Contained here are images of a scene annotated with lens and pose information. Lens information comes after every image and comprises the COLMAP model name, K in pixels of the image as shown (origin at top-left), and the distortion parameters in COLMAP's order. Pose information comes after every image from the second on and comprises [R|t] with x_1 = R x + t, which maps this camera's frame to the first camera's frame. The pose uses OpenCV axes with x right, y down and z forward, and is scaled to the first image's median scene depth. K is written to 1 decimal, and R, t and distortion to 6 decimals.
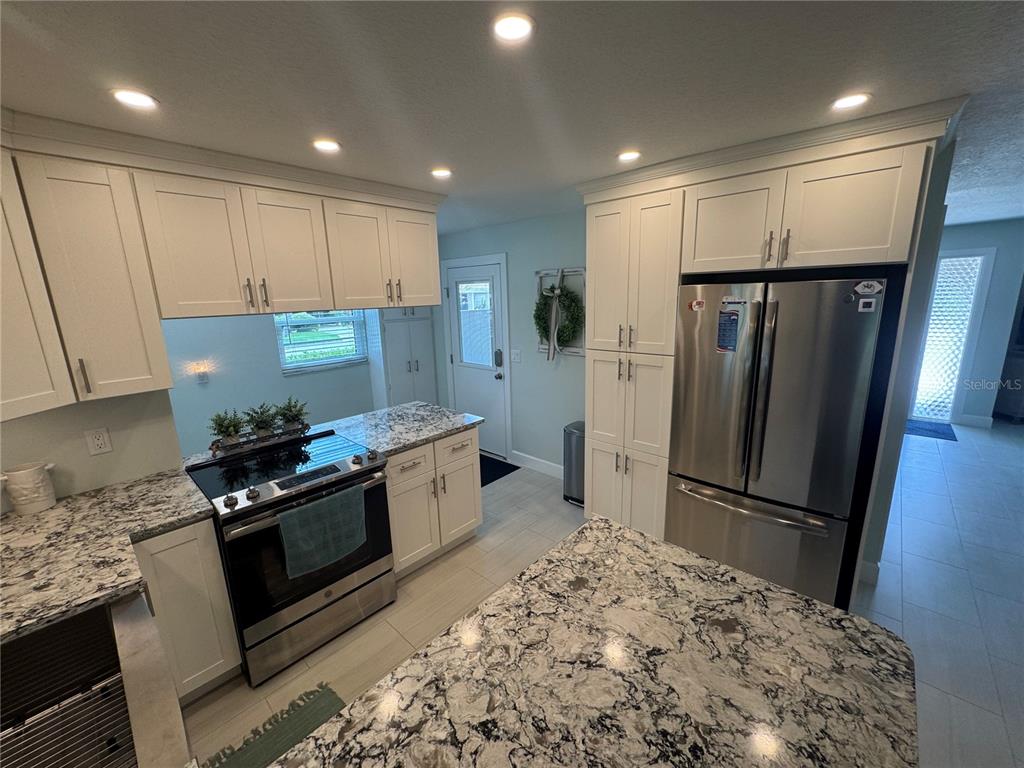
lens RADIAL K [[410.2, 0, 510.9], [0, 410.2, 383.7], [0, 0, 1]] dist [-0.003088, 0.000004]
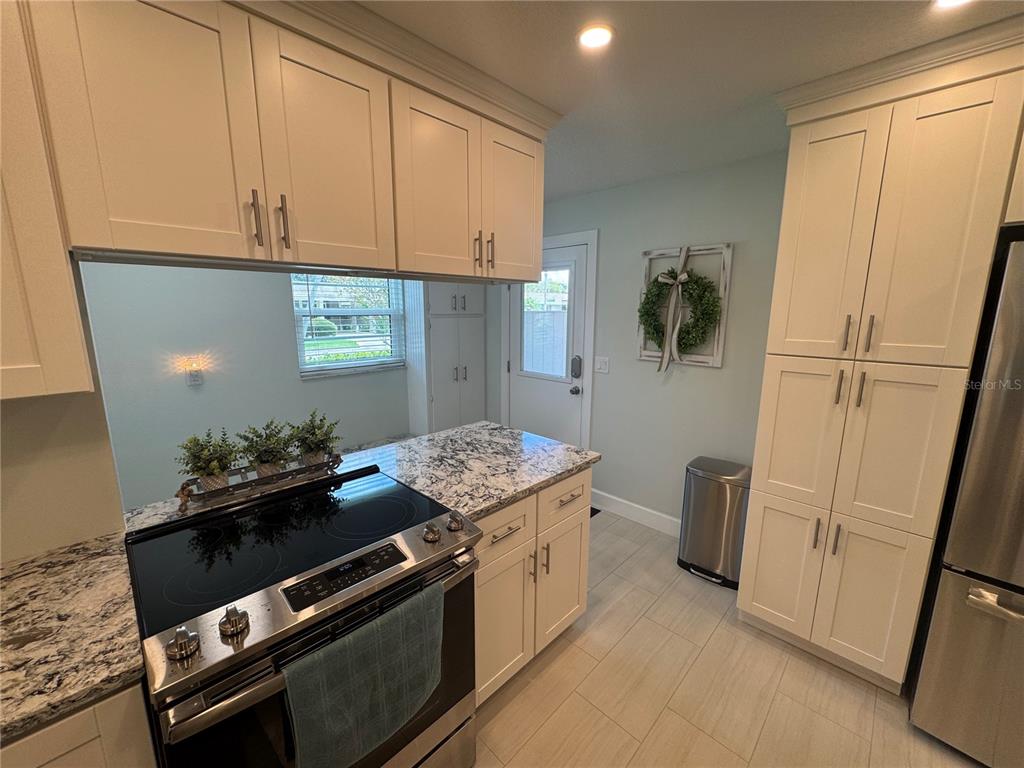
lens RADIAL K [[410.2, 0, 511.4], [0, 410.2, 383.6], [0, 0, 1]] dist [-0.003088, 0.000004]
pose [[0.998987, 0.037009, -0.025584, -0.237548], [-0.037848, 0.998734, -0.033136, -0.001447], [0.024325, 0.034070, 0.999123, 0.404539]]
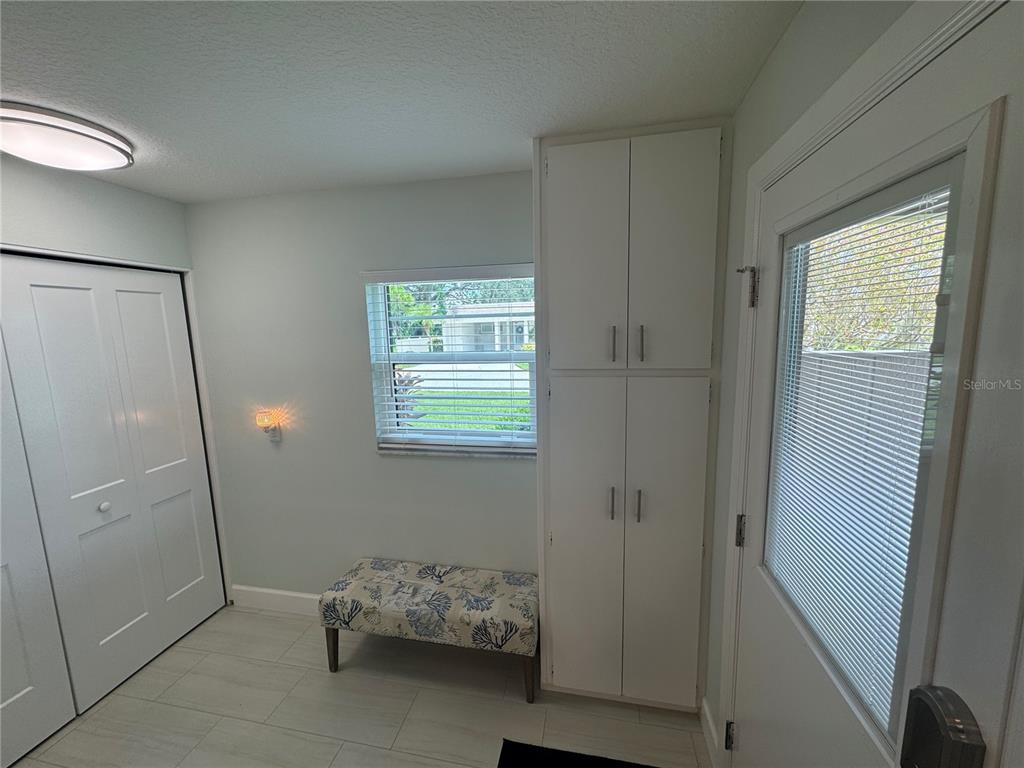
lens RADIAL K [[410.2, 0, 515.1], [0, 410.2, 387.2], [0, 0, 1]] dist [-0.003088, 0.000004]
pose [[0.531437, 0.135041, -0.836265, -0.016546], [-0.176485, 0.983199, 0.046614, -0.280846], [0.828510, 0.122816, 0.546341, 1.439792]]
